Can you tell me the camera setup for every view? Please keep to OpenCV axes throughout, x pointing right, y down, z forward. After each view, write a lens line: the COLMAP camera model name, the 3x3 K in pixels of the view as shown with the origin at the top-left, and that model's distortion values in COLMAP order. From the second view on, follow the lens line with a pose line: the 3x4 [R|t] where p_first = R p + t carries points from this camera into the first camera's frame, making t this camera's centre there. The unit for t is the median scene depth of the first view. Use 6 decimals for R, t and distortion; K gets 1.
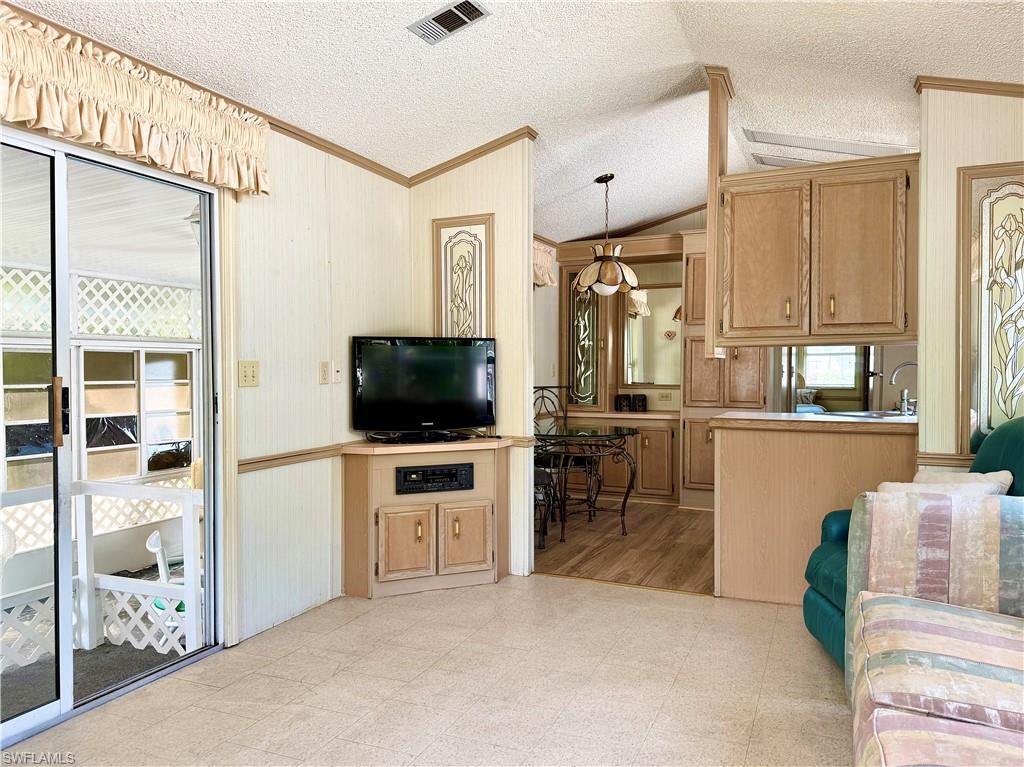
lens RADIAL K [[739.9, 0, 517.1], [0, 739.9, 382.2], [0, 0, 1]] dist [0.107506, -0.154477]
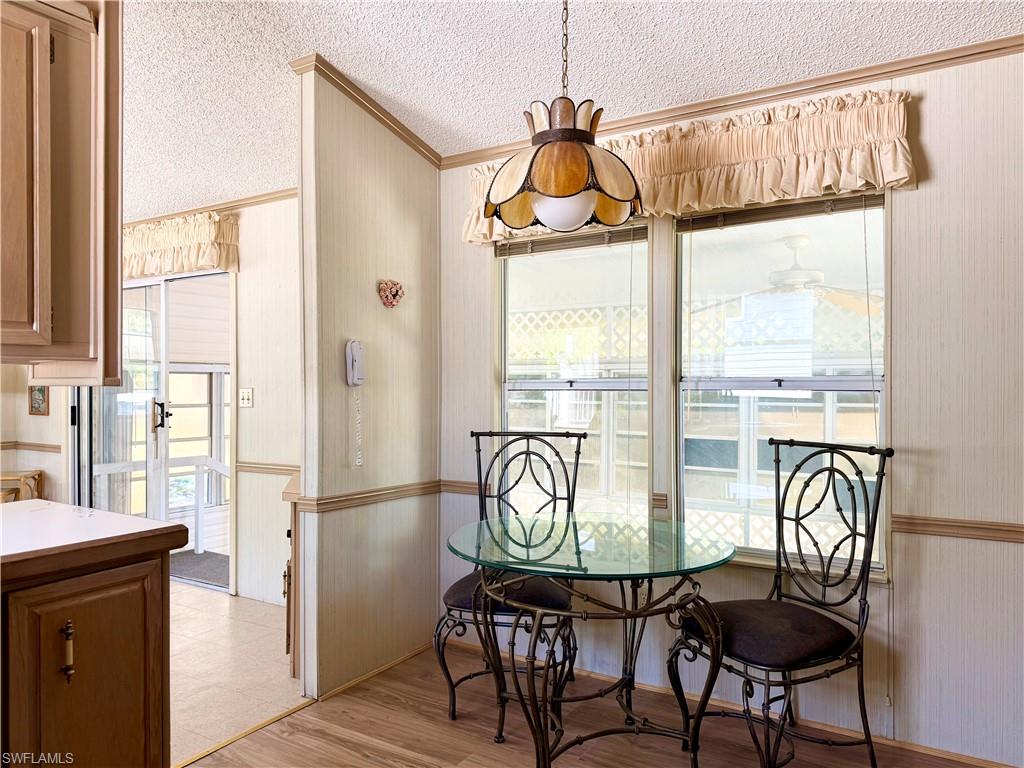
lens RADIAL K [[721.2, 0, 506.2], [0, 721.2, 389.2], [0, 0, 1]] dist [0.001954, -0.000136]
pose [[-0.143332, 0.004064, -0.989666, 0.742611], [-0.015159, 0.999865, 0.006301, -0.031143], [0.989559, 0.015906, -0.143251, 1.480020]]
